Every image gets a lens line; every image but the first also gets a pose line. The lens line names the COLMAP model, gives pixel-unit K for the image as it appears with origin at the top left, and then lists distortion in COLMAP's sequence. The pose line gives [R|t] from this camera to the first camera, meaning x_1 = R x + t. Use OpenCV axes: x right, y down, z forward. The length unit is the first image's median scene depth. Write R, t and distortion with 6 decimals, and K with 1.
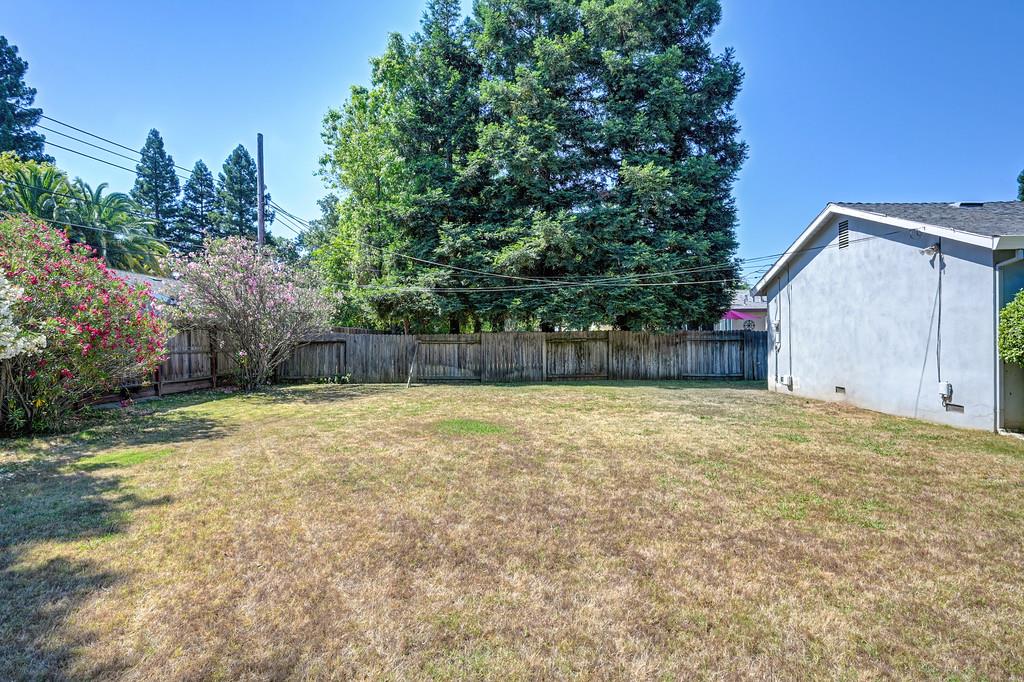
lens RADIAL K [[530.3, 0, 512.0], [0, 530.3, 341.0], [0, 0, 1]] dist [0.000126, 0.000005]
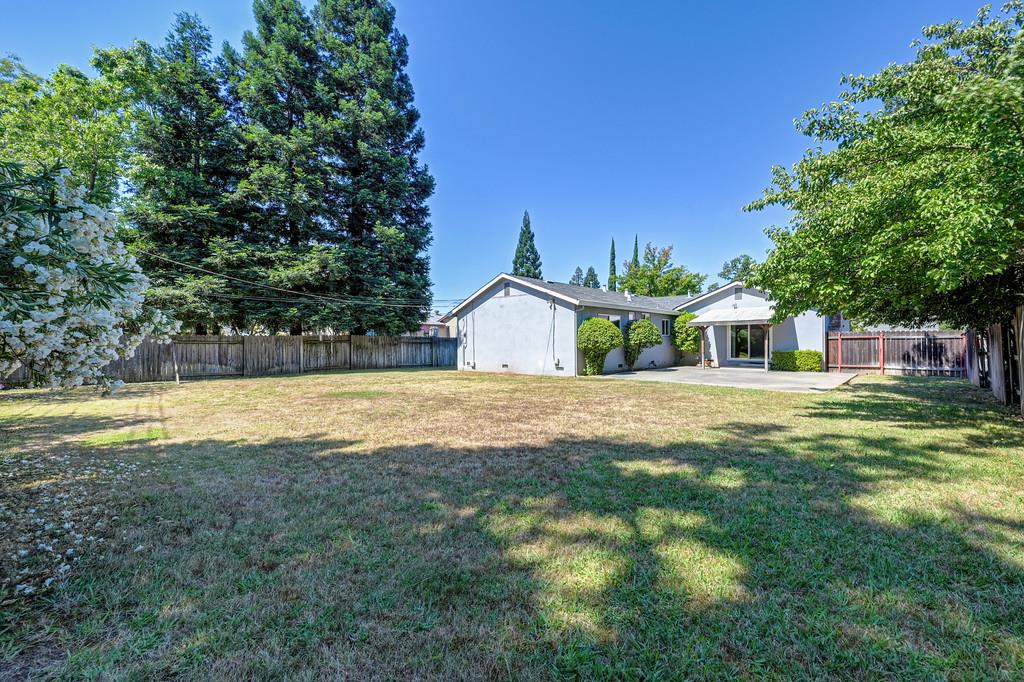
lens RADIAL K [[407.5, 0, 512.0], [0, 407.5, 341.0], [0, 0, 1]] dist [0.001520, 0.000102]
pose [[0.693069, 0.010711, 0.720792, -0.443517], [0.001490, 0.999866, -0.016290, 0.021226], [-0.720870, 0.012364, 0.692960, -0.083669]]
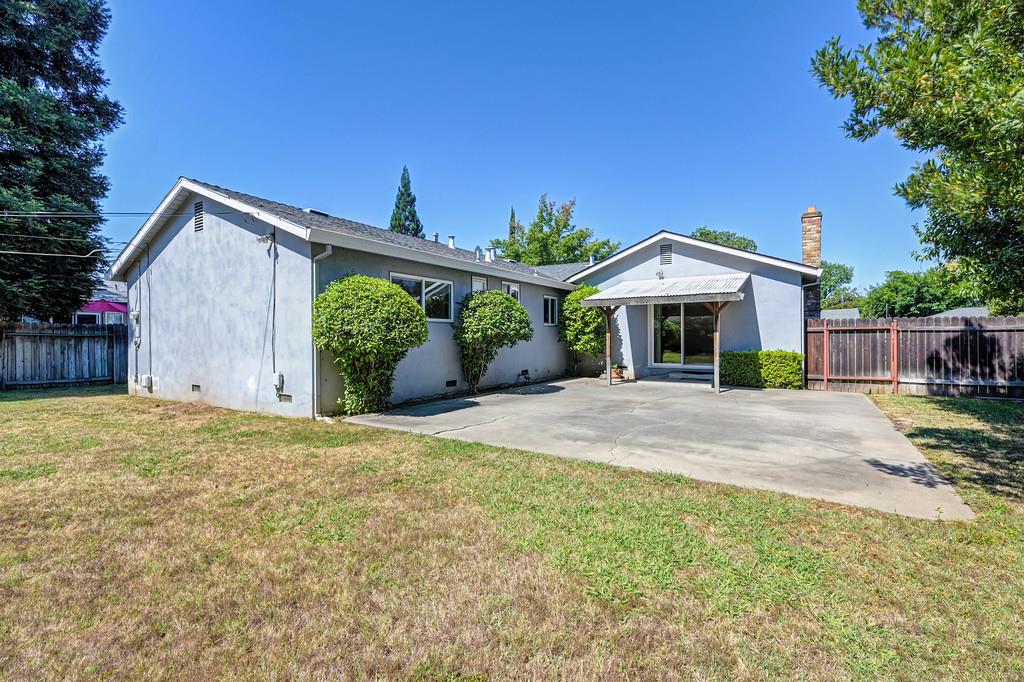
lens RADIAL K [[462.3, 0, 512.0], [0, 462.3, 341.0], [0, 0, 1]] dist [0.000854, 0.000336]
pose [[0.527417, 0.003141, 0.849601, 0.217577], [0.002524, 0.999983, -0.005263, 0.016525], [-0.849603, 0.004920, 0.527400, 0.119056]]
